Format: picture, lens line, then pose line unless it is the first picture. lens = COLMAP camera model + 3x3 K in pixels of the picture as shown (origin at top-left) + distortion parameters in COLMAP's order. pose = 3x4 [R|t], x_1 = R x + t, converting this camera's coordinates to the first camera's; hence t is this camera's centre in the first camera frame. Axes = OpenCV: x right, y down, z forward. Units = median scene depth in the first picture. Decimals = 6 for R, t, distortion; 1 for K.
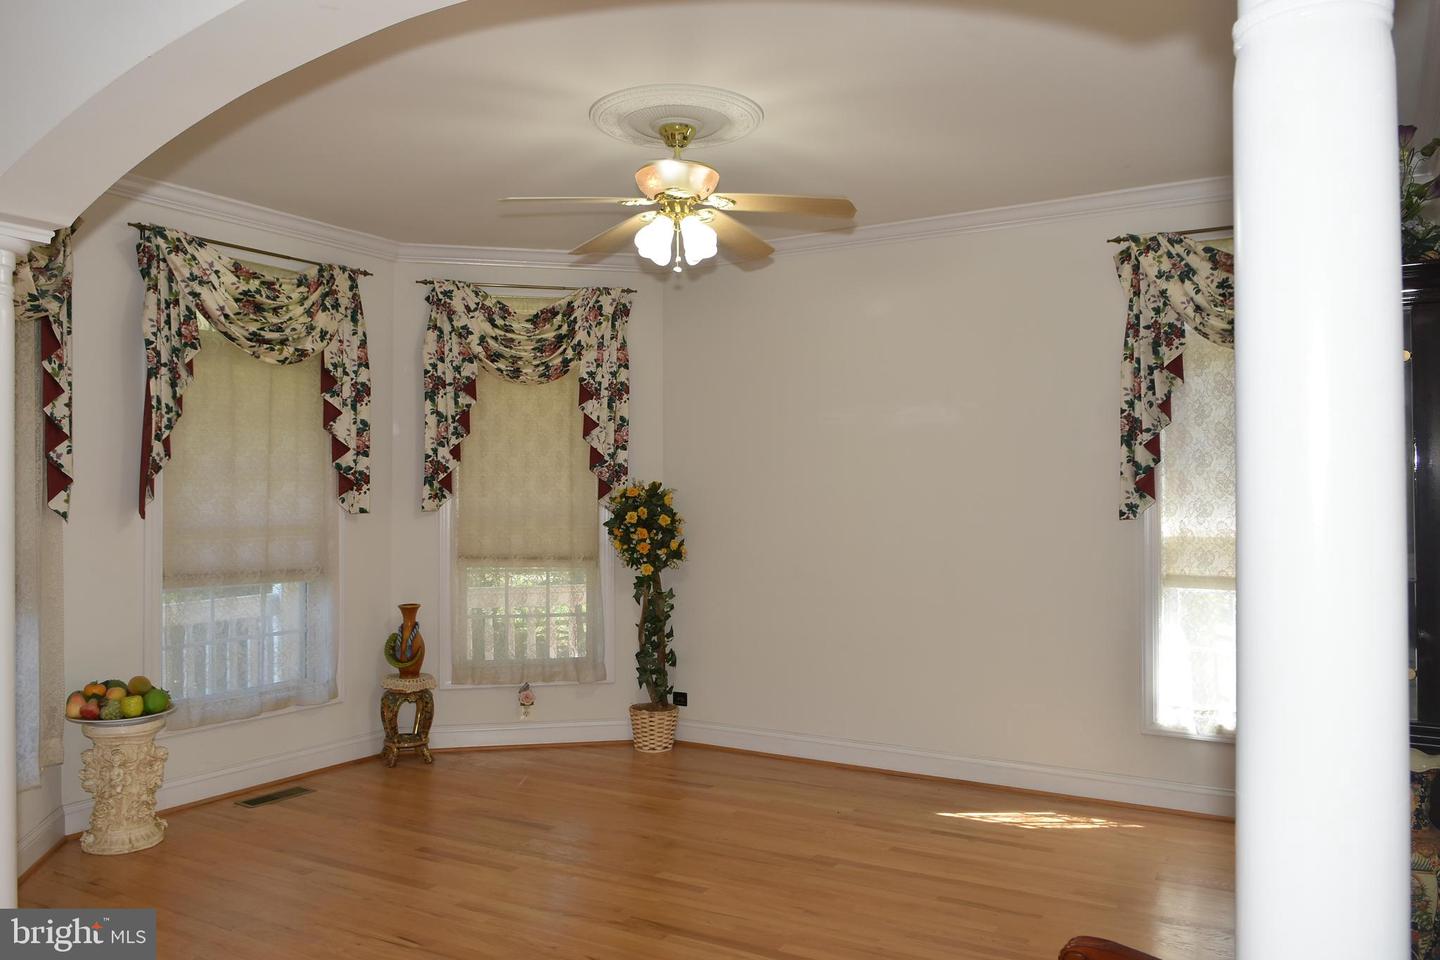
lens RADIAL K [[1067.6, 0, 720.3], [0, 1067.6, 482.8], [0, 0, 1]] dist [-0.011777, -0.019023]
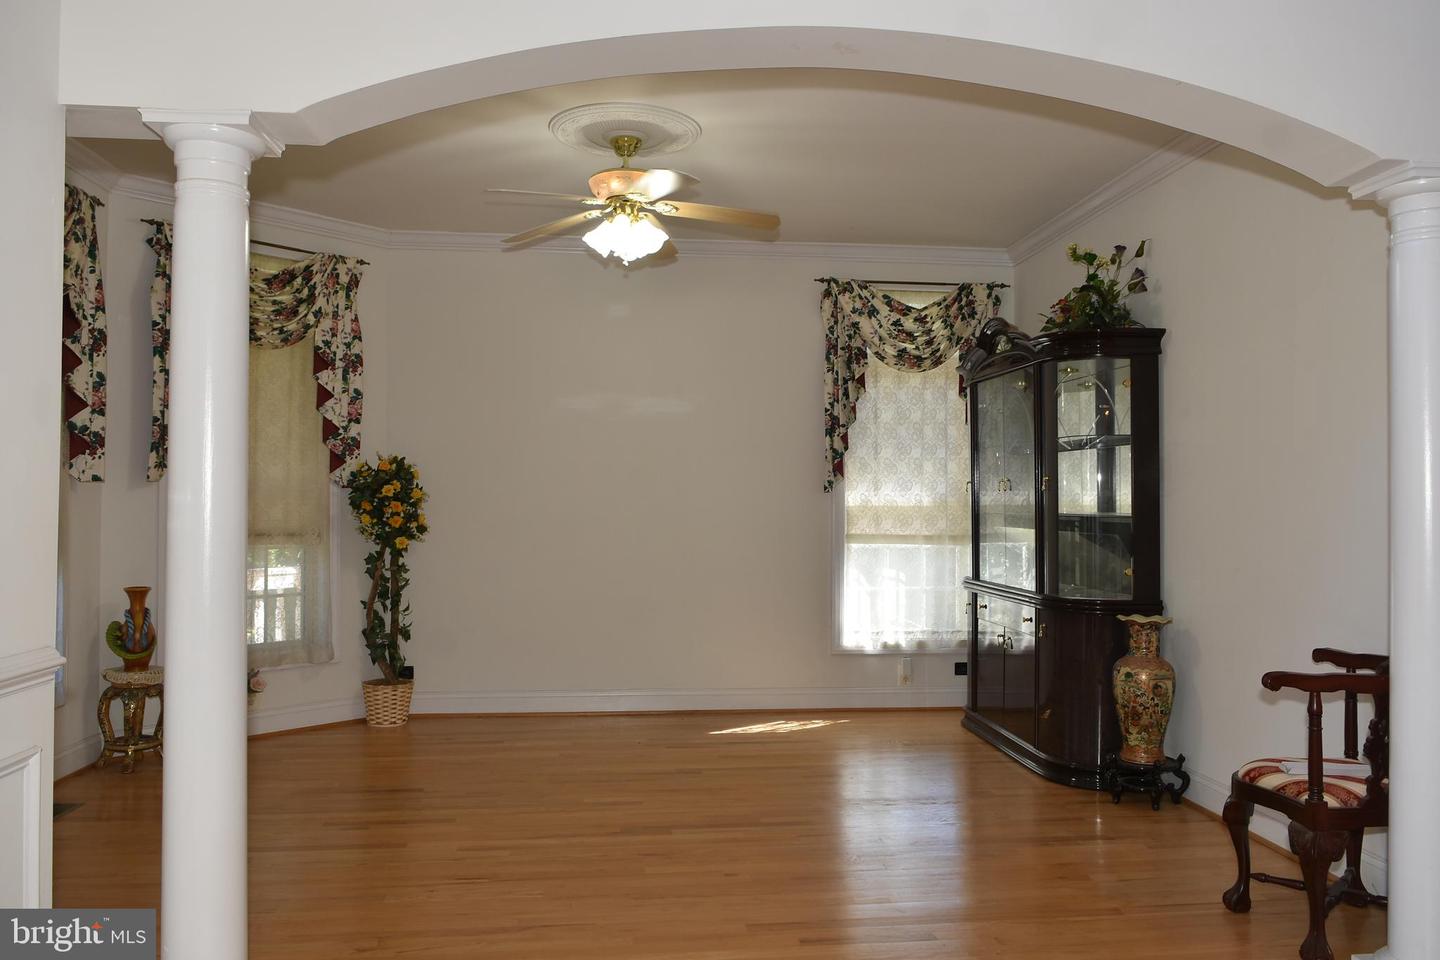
lens RADIAL K [[1067.6, 0, 722.3], [0, 1067.6, 481.4], [0, 0, 1]] dist [-0.011777, -0.019023]
pose [[0.802000, 0.016783, 0.597089, -0.442923], [-0.013106, 0.999859, -0.010501, 0.031309], [-0.597181, 0.000597, 0.802106, 0.014043]]
